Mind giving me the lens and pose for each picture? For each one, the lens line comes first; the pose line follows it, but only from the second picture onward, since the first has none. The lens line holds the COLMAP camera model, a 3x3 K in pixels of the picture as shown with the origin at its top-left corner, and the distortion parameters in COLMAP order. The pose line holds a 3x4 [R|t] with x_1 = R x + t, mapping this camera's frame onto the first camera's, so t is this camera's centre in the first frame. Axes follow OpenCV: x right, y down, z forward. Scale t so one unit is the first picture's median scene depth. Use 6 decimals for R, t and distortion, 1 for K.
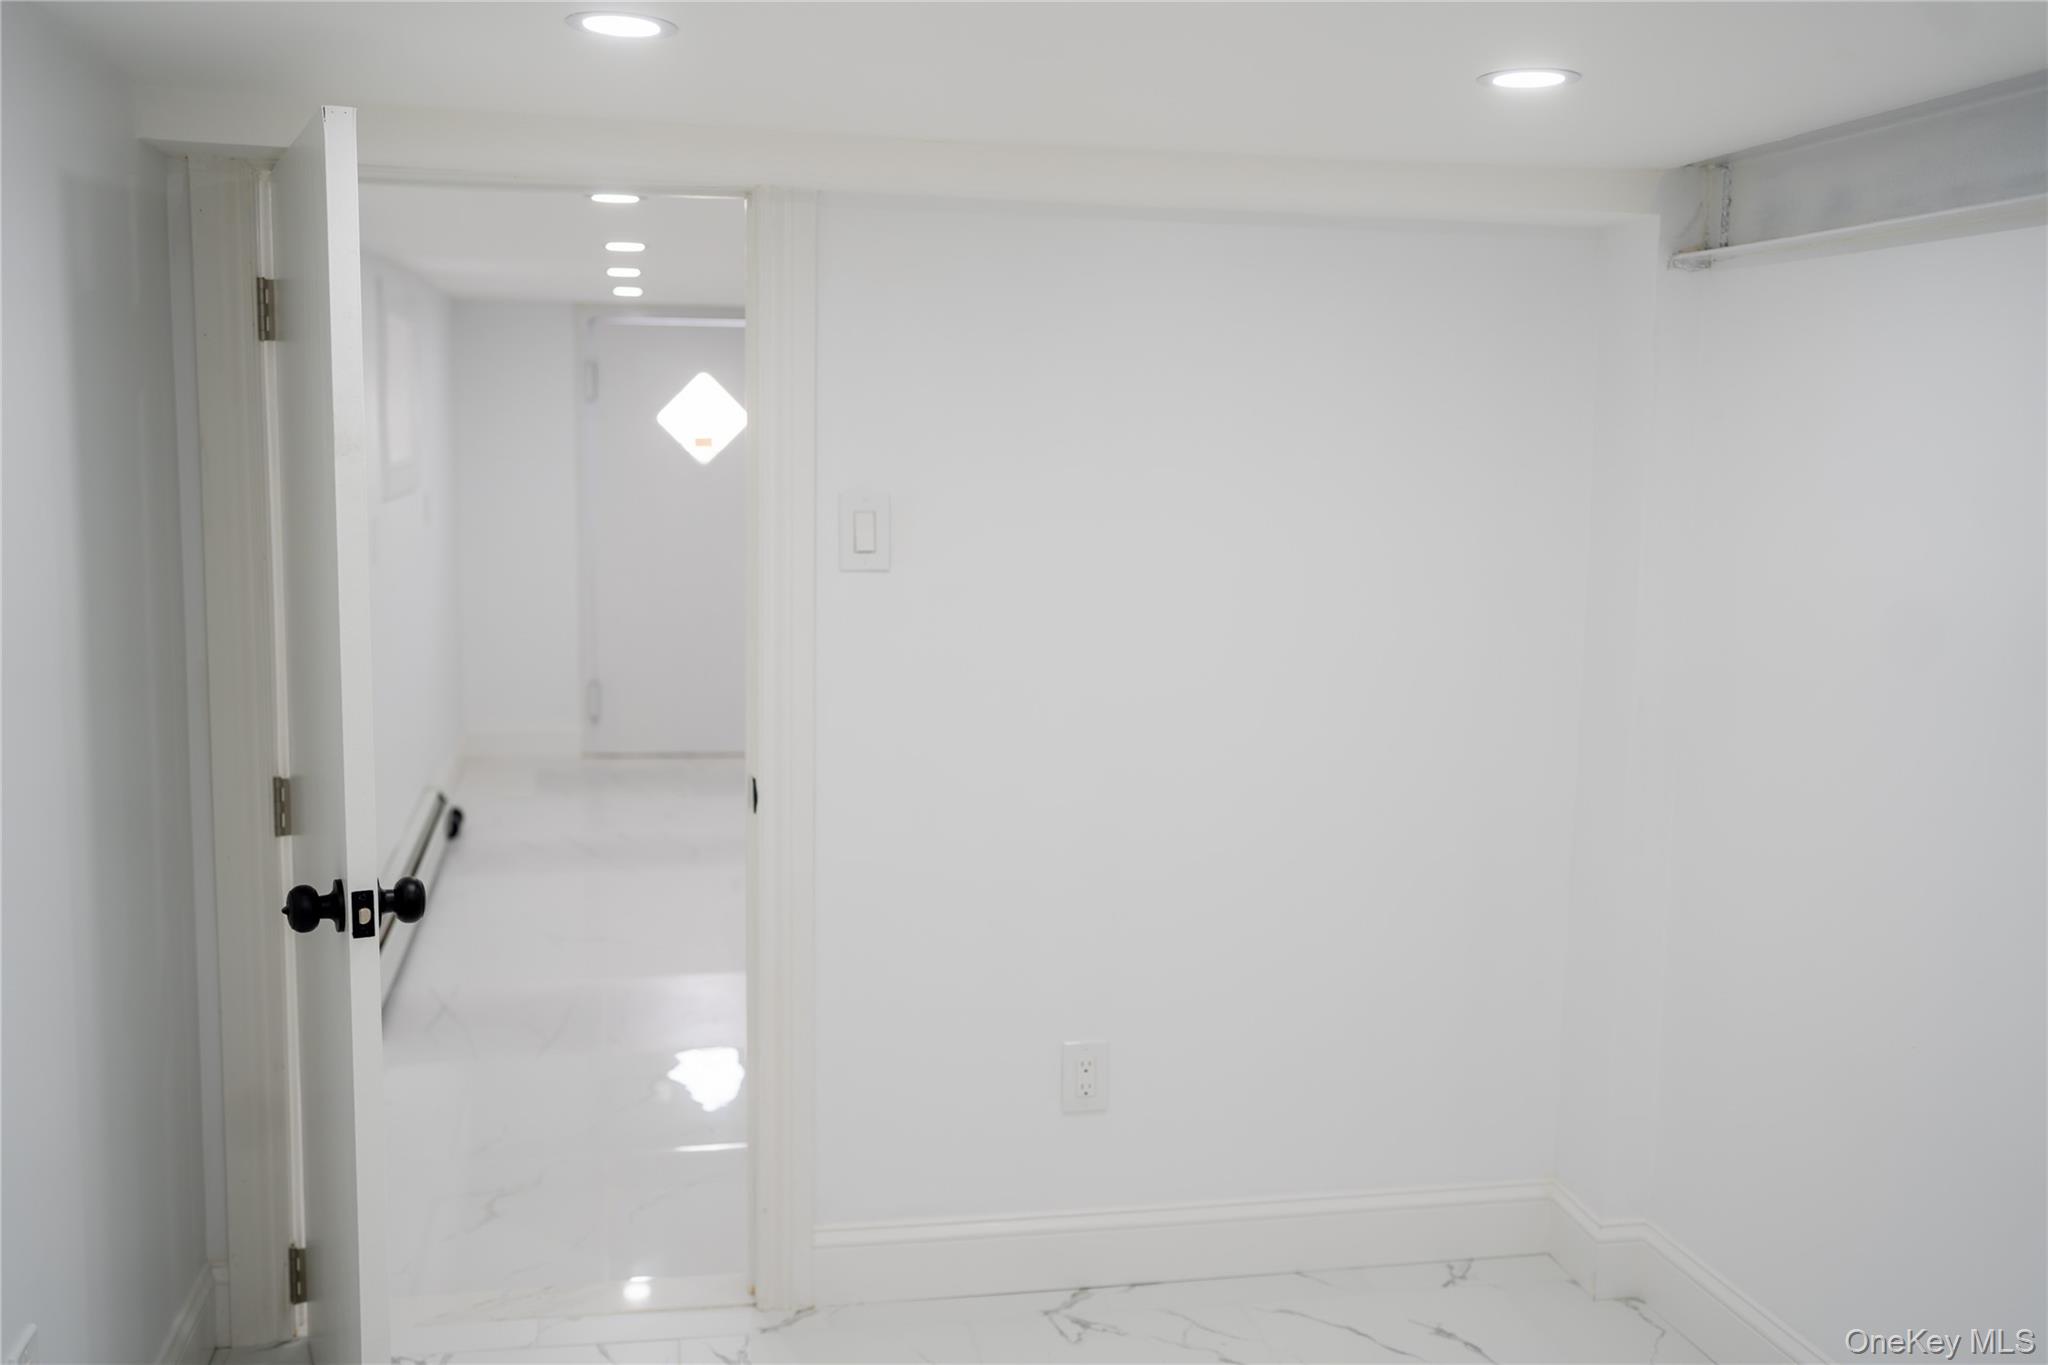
lens RADIAL K [[1974.3, 0, 1029.4], [0, 1974.3, 690.7], [0, 0, 1]] dist [0.003793, 0.000000]
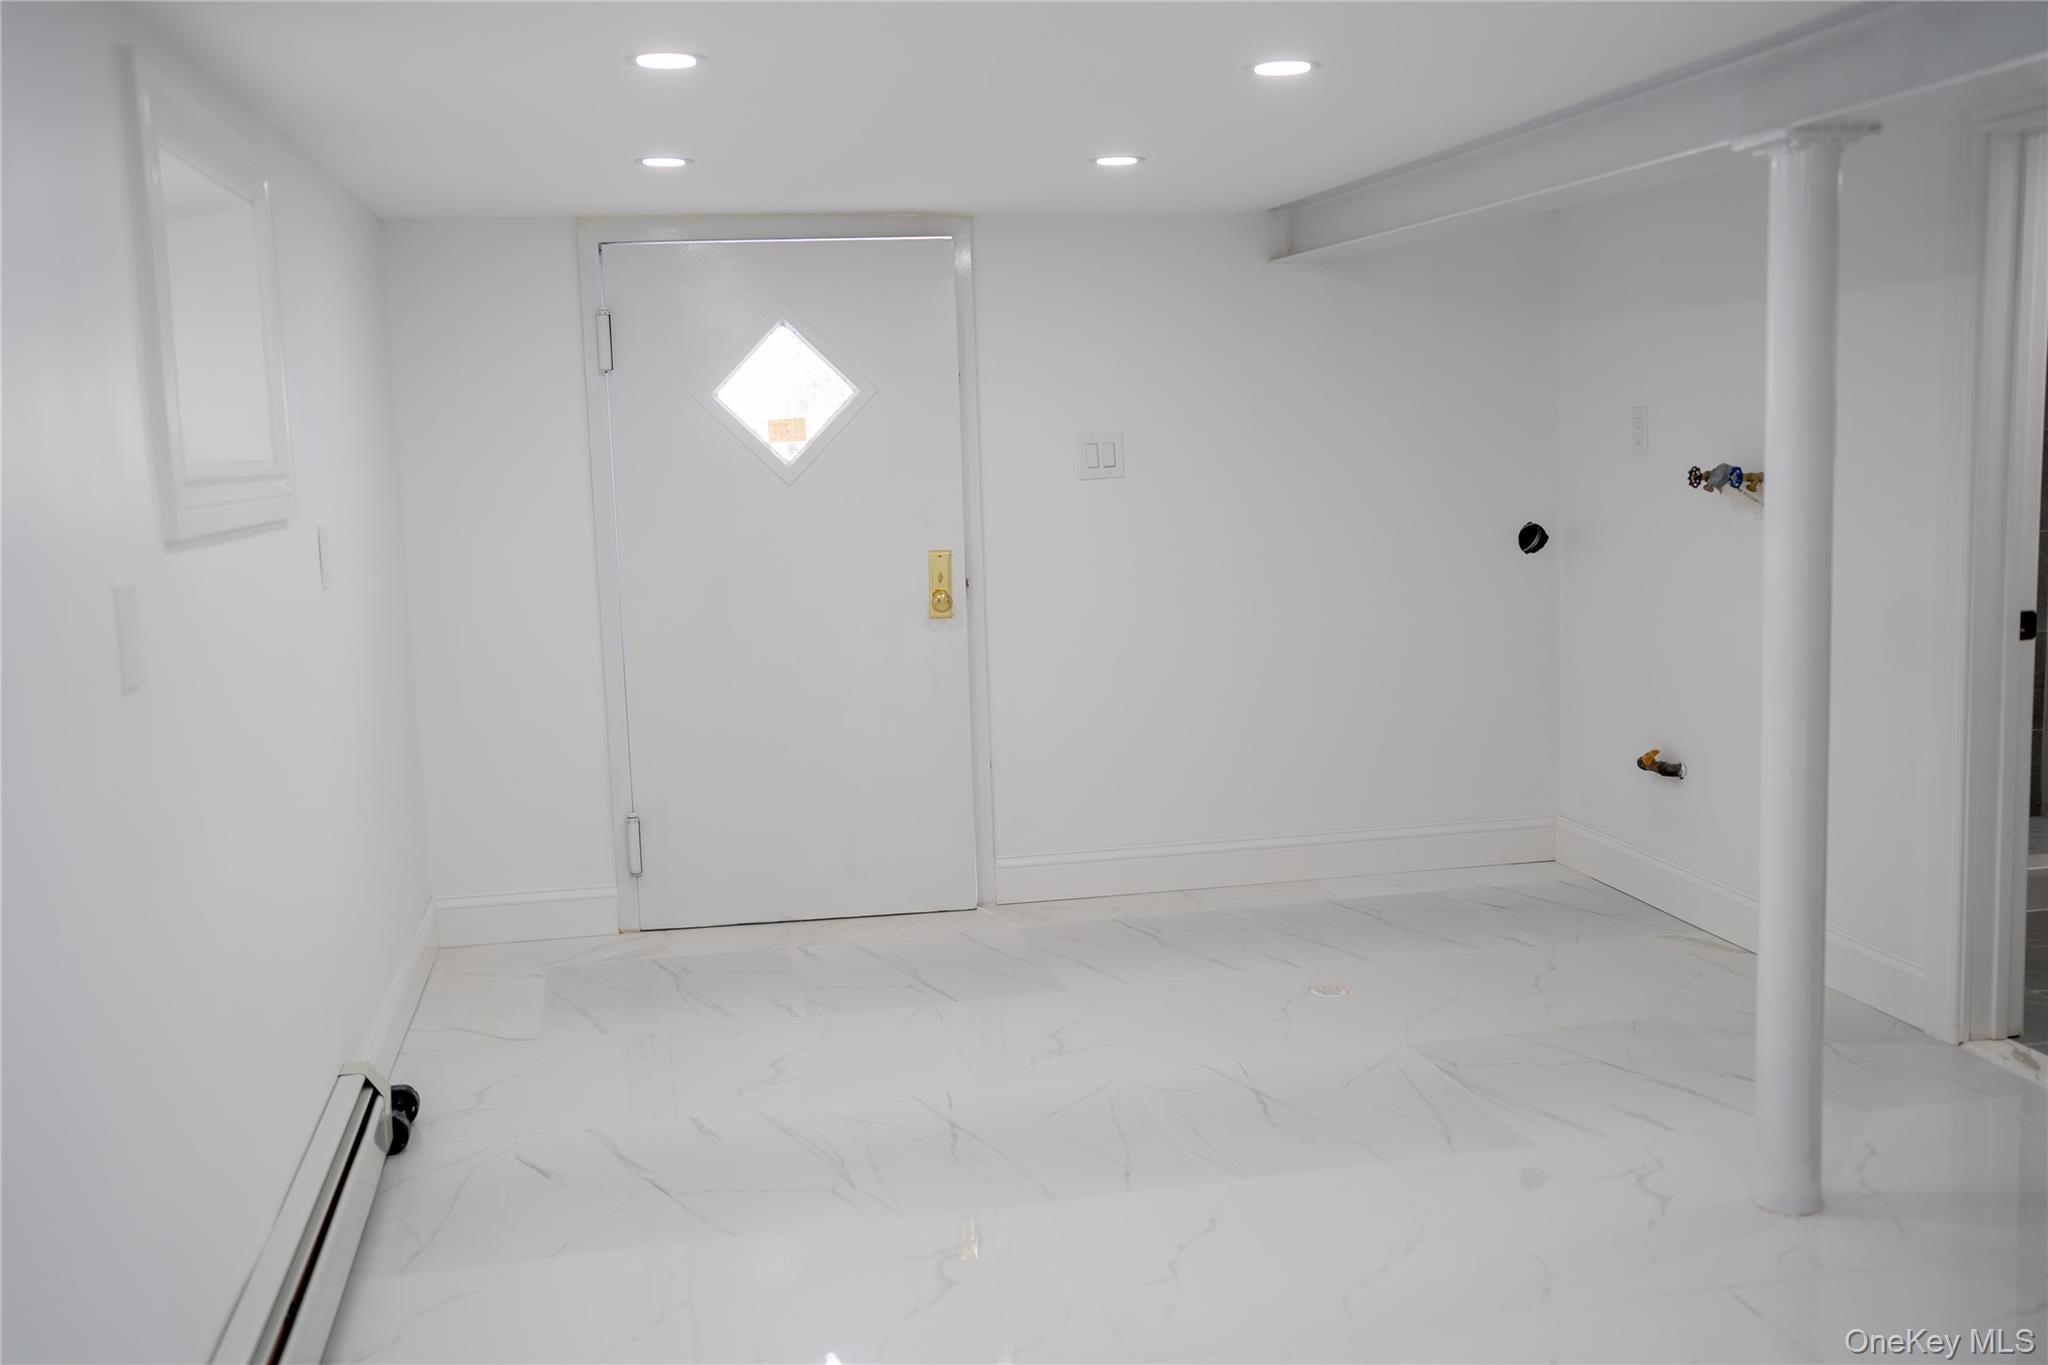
lens RADIAL K [[1974.3, 0, 1016.8], [0, 1974.3, 674.5], [0, 0, 1]] dist [0.003793, 0.000000]
pose [[0.998577, -0.050621, -0.016764, -0.087137], [0.050396, 0.998636, -0.013623, -0.035818], [0.017431, 0.012759, 0.999767, 0.380020]]
